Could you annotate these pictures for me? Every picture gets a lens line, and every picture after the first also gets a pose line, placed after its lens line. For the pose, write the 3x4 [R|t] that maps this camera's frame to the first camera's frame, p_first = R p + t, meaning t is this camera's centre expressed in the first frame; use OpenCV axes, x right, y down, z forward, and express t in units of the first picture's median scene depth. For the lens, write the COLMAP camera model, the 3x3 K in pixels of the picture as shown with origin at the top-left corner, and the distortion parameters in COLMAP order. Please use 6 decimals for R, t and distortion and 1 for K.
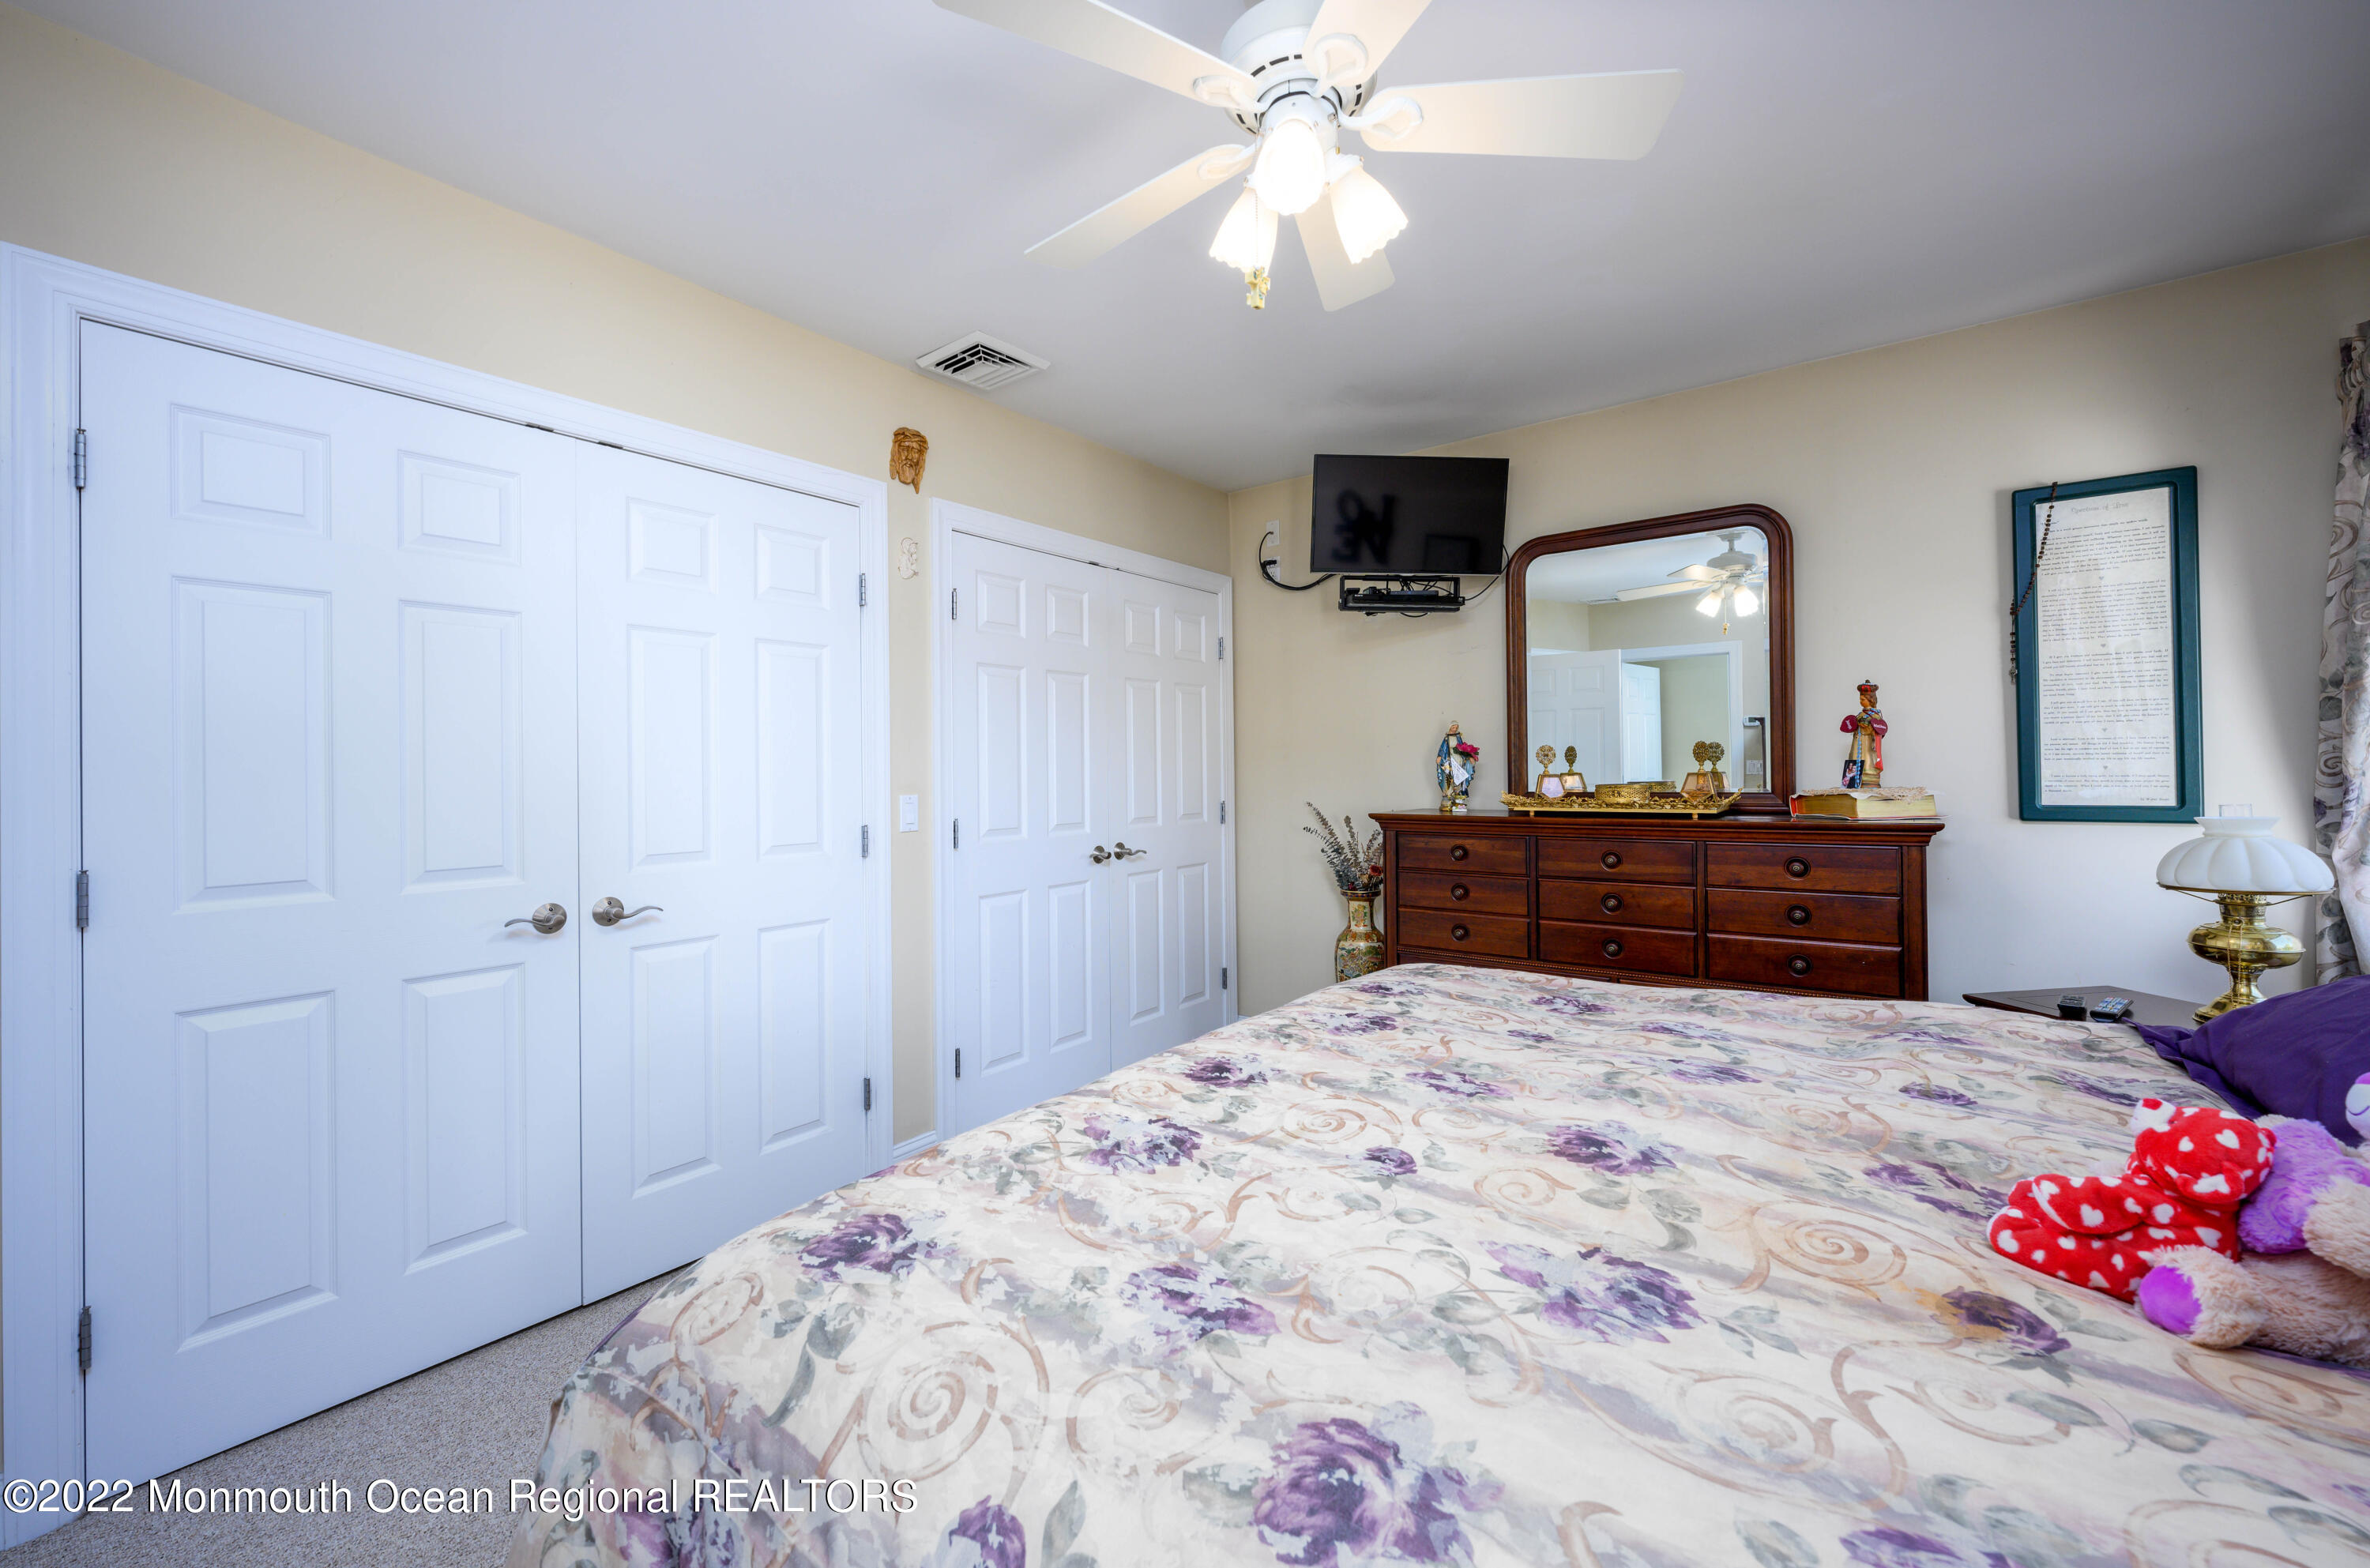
lens RADIAL K [[937.5, 0, 1187.1], [0, 937.5, 775.9], [0, 0, 1]] dist [-0.001884, -0.000063]
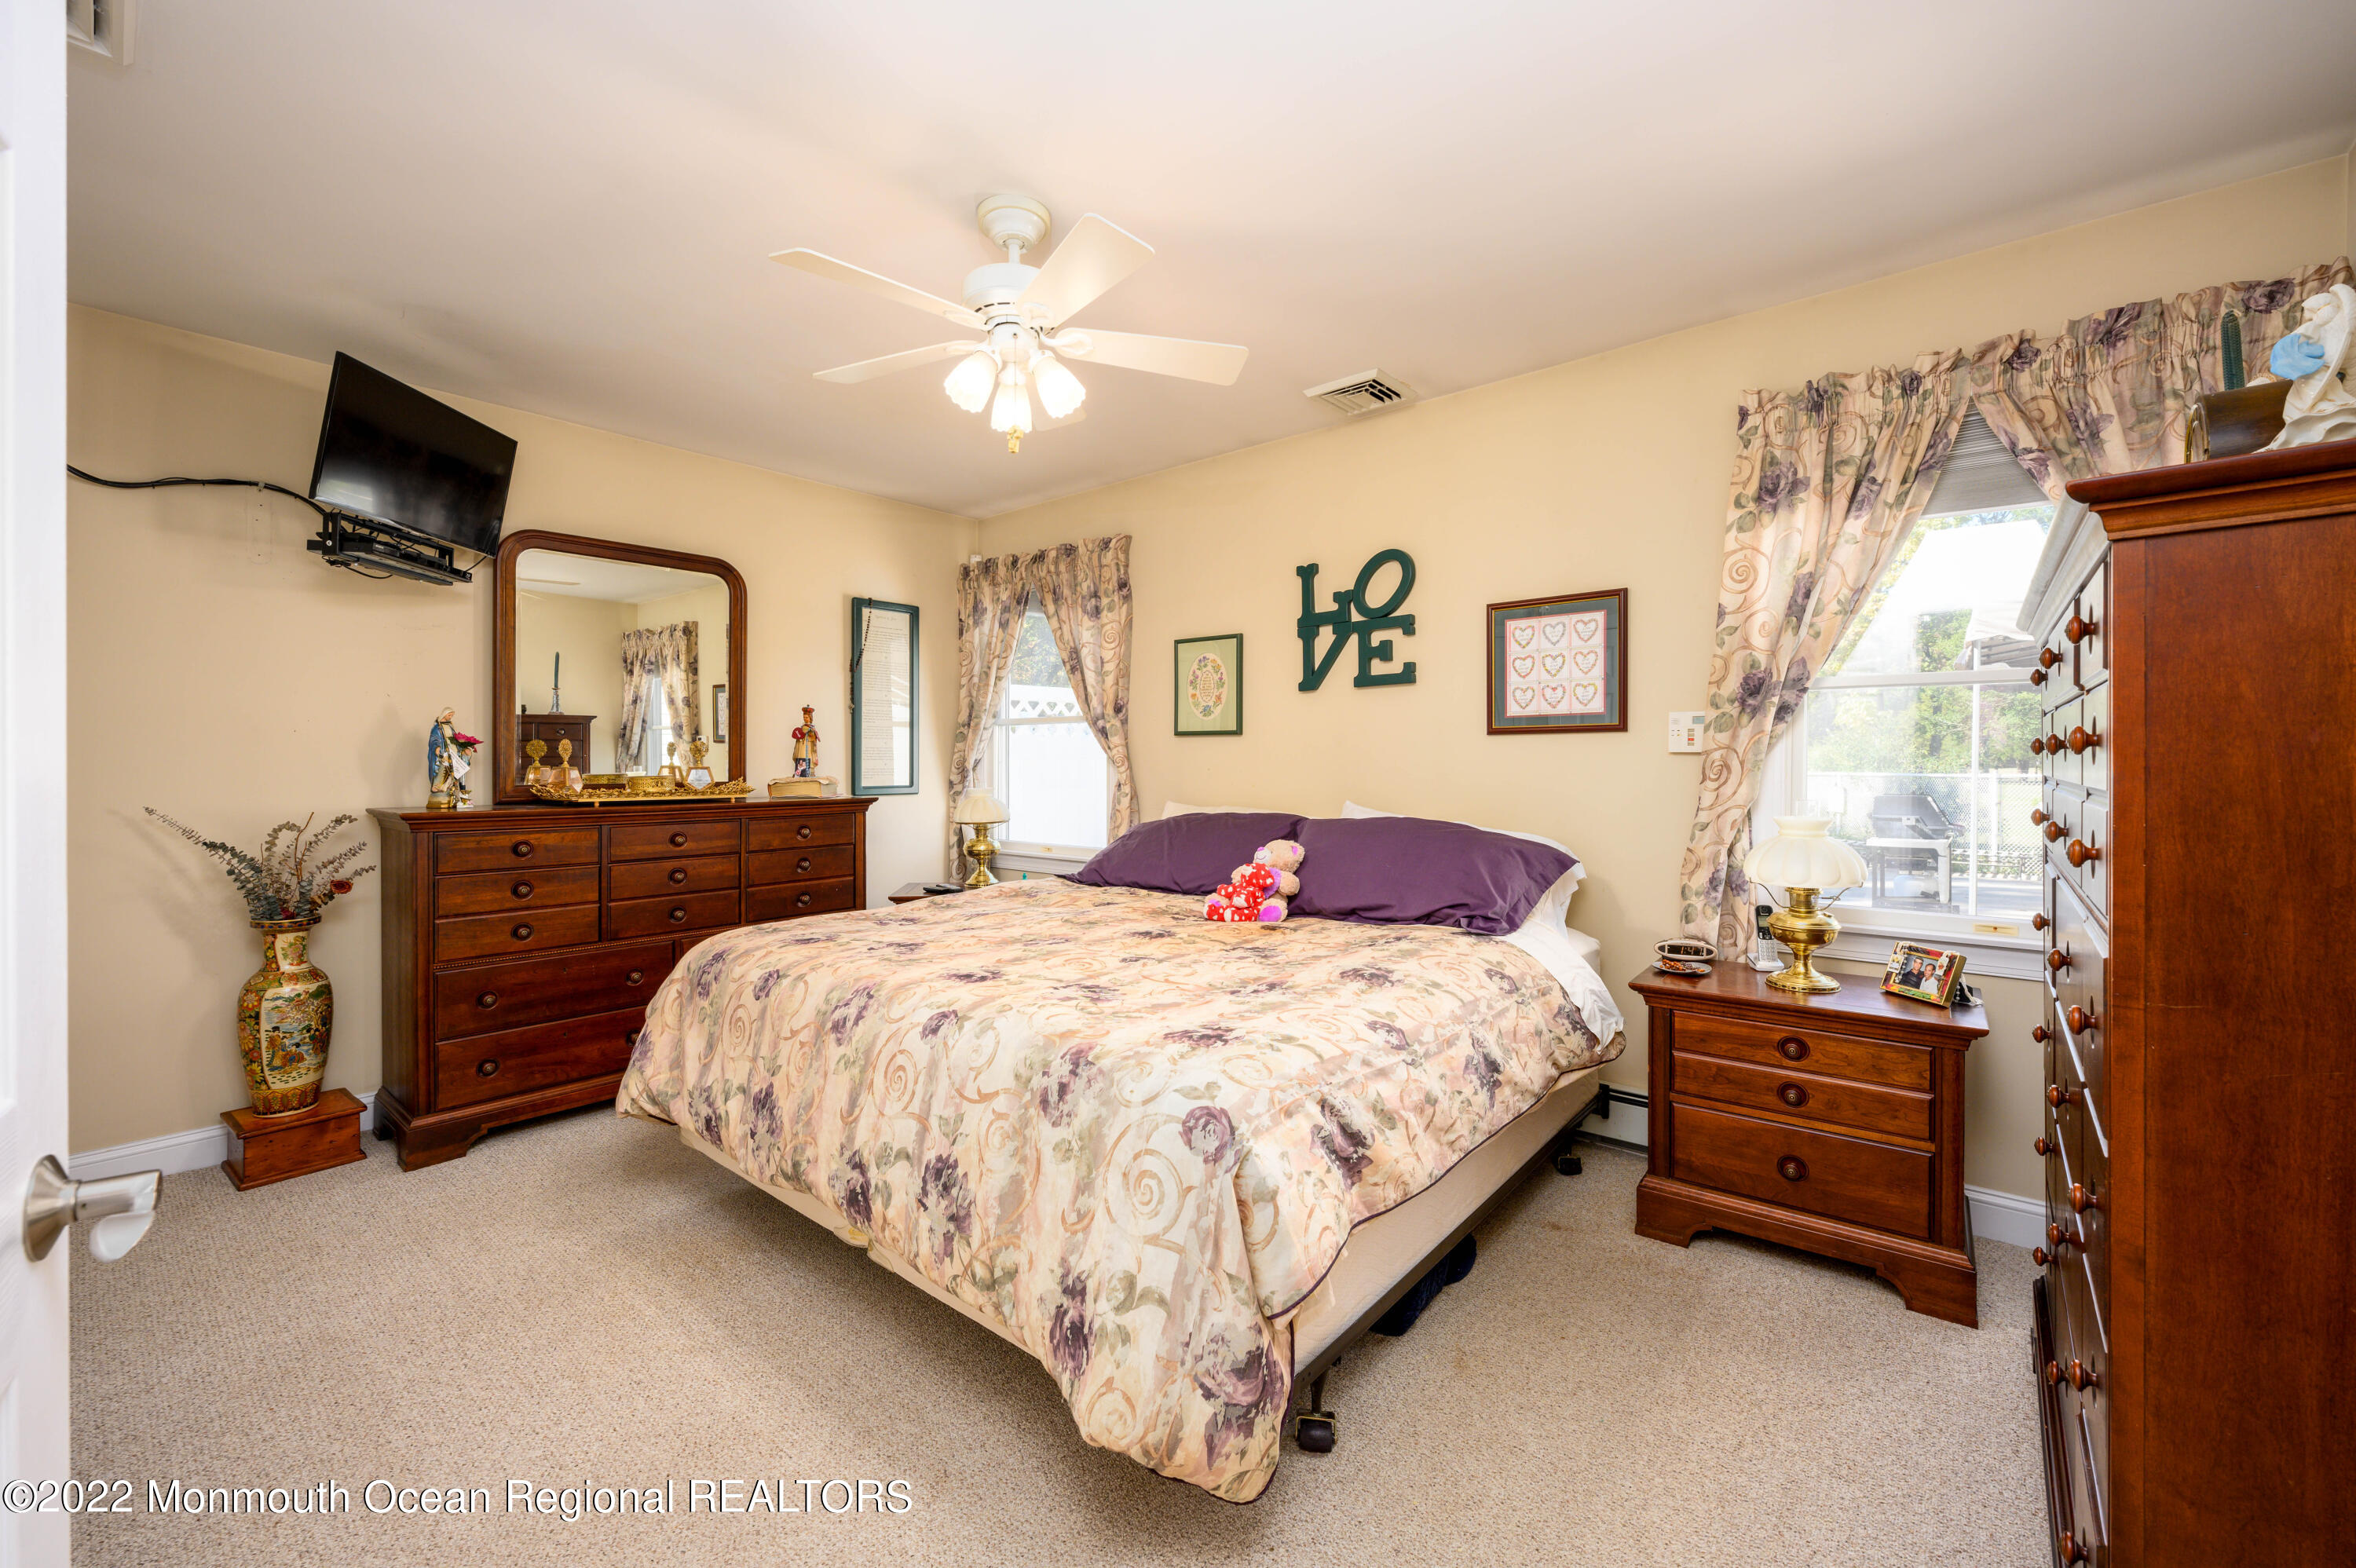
lens RADIAL K [[931.9, 0, 1180.6], [0, 931.9, 771.3], [0, 0, 1]] dist [-0.001884, -0.000063]
pose [[0.057713, -0.001557, 0.998332, -0.684704], [-0.001848, 0.999997, 0.001666, 0.000302], [-0.998332, -0.001941, 0.057710, 0.308037]]
